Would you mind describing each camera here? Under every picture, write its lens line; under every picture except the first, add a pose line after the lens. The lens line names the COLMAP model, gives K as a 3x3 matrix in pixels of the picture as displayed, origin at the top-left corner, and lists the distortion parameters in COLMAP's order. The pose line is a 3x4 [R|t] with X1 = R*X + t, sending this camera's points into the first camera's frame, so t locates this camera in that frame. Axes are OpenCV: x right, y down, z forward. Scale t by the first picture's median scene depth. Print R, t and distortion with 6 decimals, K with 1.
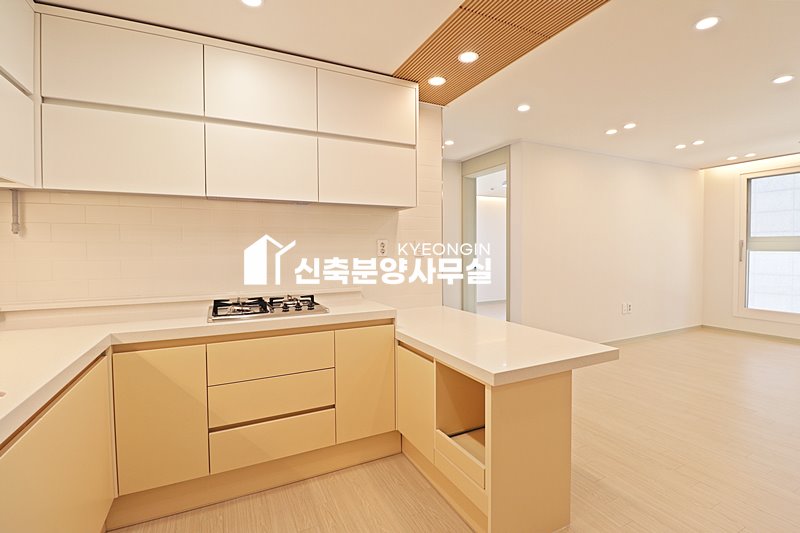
lens RADIAL K [[371.4, 0, 405.3], [0, 371.4, 259.2], [0, 0, 1]] dist [-0.006401, -0.009926]
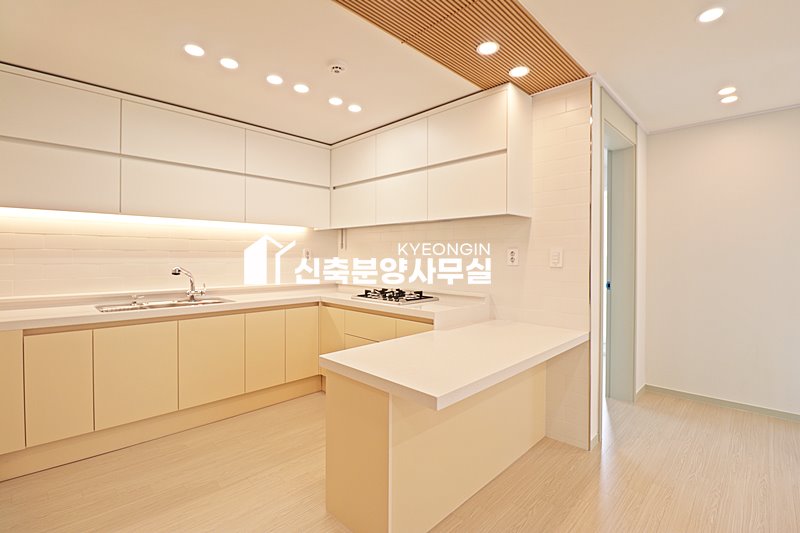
lens RADIAL K [[371.4, 0, 401.3], [0, 371.4, 261.6], [0, 0, 1]] dist [-0.006401, -0.009926]
pose [[0.315463, 0.022250, -0.948677, 0.994535], [-0.029303, 0.999477, 0.013697, -0.029899], [0.948485, 0.023479, 0.315950, 0.535831]]
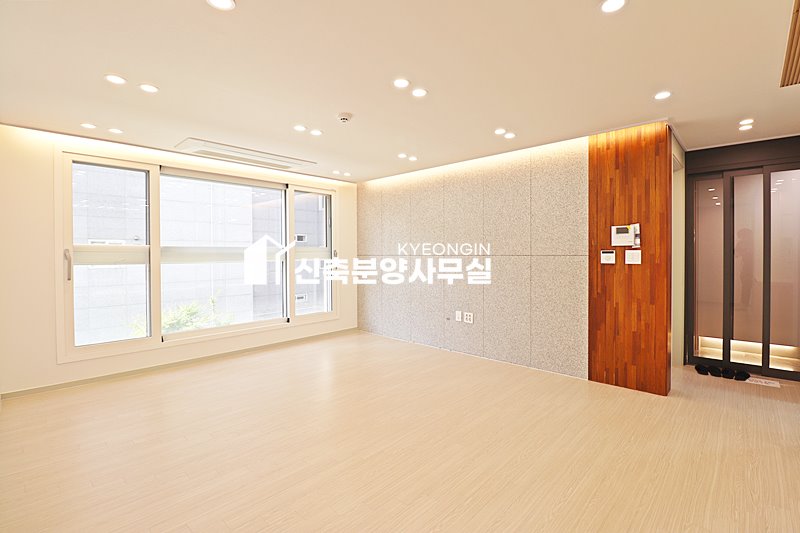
lens RADIAL K [[371.4, 0, 404.2], [0, 371.4, 254.8], [0, 0, 1]] dist [-0.006401, -0.009926]
pose [[-0.335383, 0.004751, 0.942070, 0.161331], [0.029799, 0.999540, 0.005568, -0.062752], [-0.941610, 0.029940, -0.335371, 1.543371]]
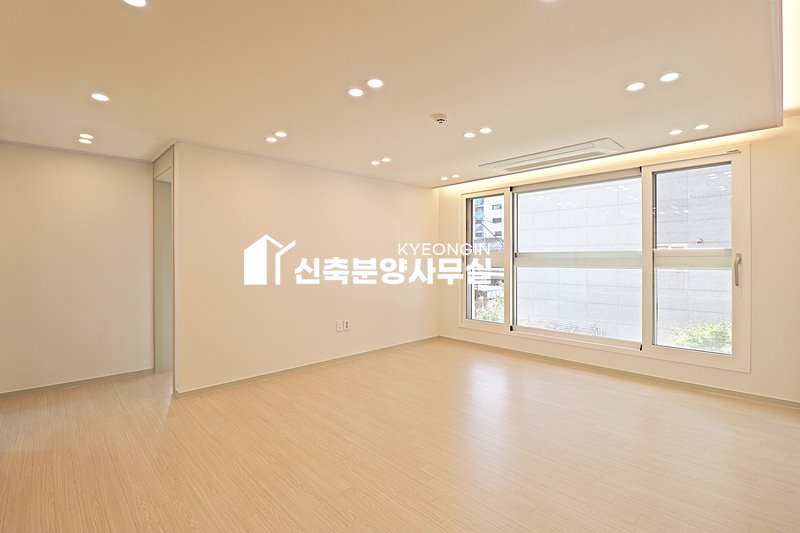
lens RADIAL K [[371.4, 0, 399.6], [0, 371.4, 259.4], [0, 0, 1]] dist [-0.006401, -0.009926]
pose [[0.954116, 0.003341, 0.299418, 1.012665], [0.003733, 0.999727, -0.023051, -0.040150], [-0.299413, 0.023111, 0.953844, 0.050872]]
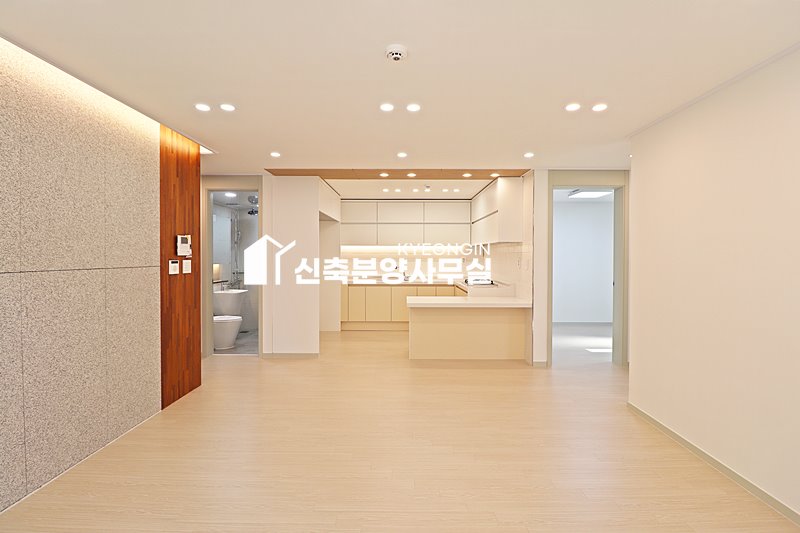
lens RADIAL K [[371.4, 0, 405.1], [0, 371.4, 259.1], [0, 0, 1]] dist [-0.006401, -0.009926]
pose [[-0.450472, 0.013934, -0.892682, 2.313630], [-0.019938, 0.999472, 0.025662, -0.109292], [0.892568, 0.029359, -0.449956, 1.698591]]
